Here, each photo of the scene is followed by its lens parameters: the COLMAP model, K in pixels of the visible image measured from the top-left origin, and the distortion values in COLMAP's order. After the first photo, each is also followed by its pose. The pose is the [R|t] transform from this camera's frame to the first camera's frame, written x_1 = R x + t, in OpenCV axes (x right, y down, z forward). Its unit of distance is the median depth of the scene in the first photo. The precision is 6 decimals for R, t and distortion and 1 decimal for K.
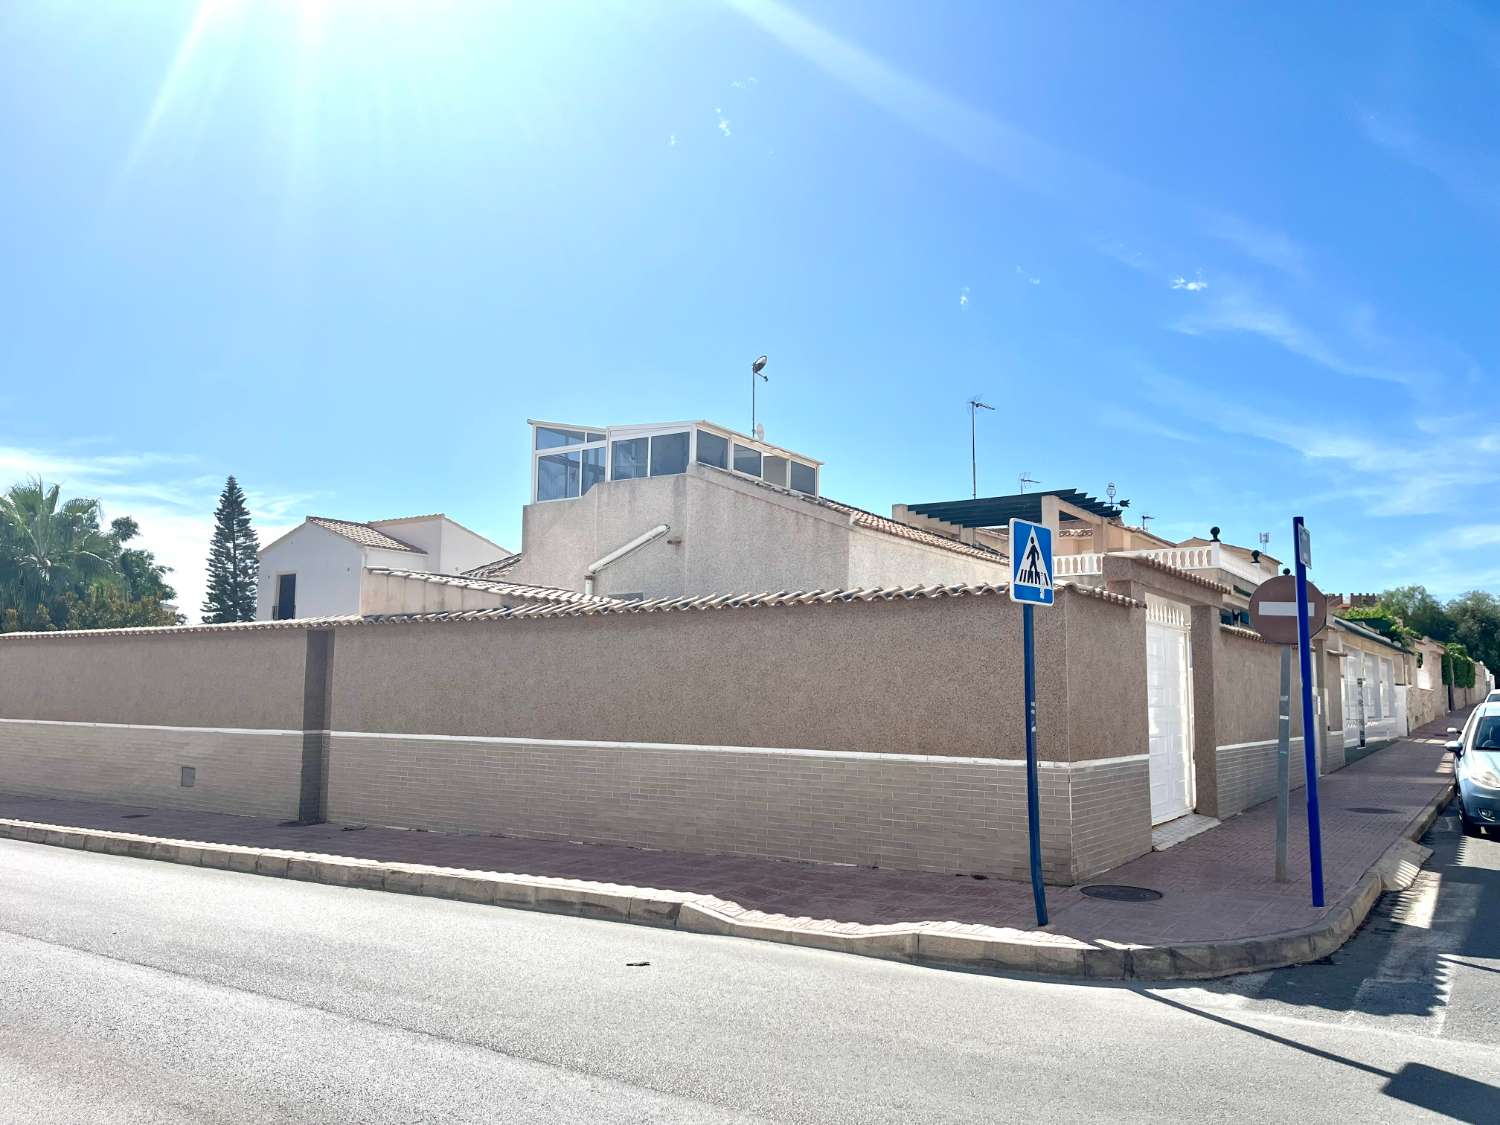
lens RADIAL K [[1068.7, 0, 750.0], [0, 1068.7, 562.5], [0, 0, 1]] dist [0.025458, -0.001308]
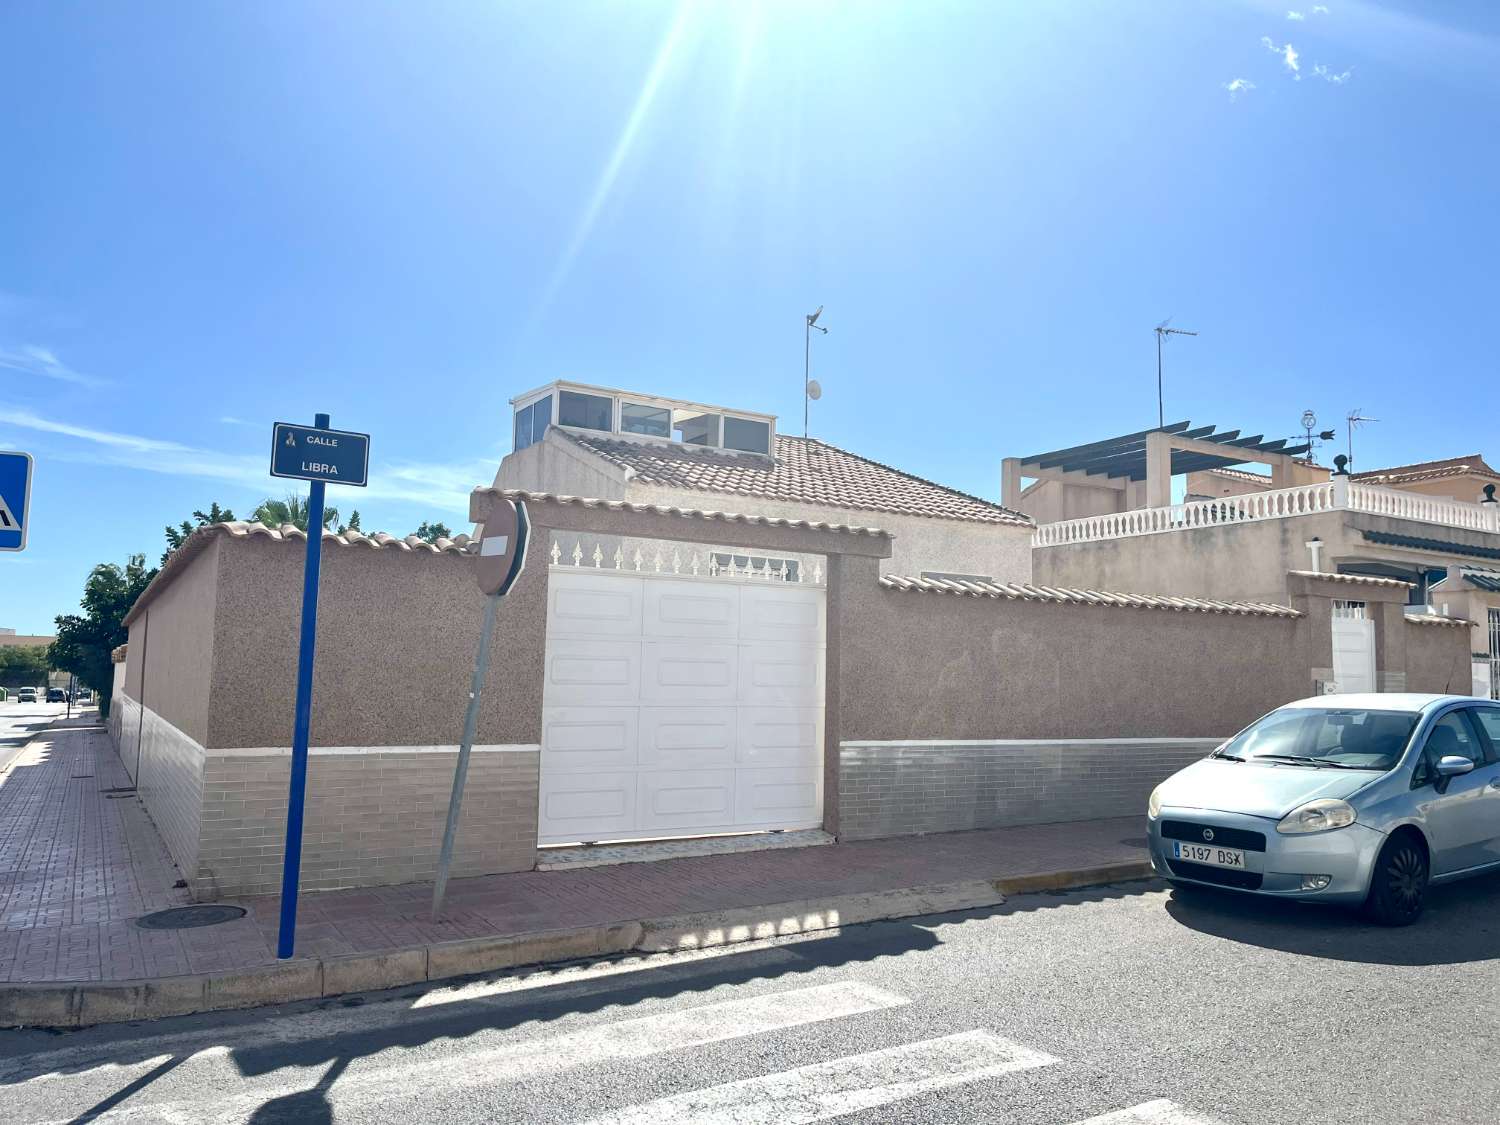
lens RADIAL K [[1068.7, 0, 750.0], [0, 1068.7, 562.5], [0, 0, 1]] dist [0.025458, -0.001308]
pose [[0.915698, -0.036223, -0.400230, 0.354825], [0.041050, 0.999151, 0.003491, 0.021836], [0.399764, -0.019626, 0.916408, 0.154038]]
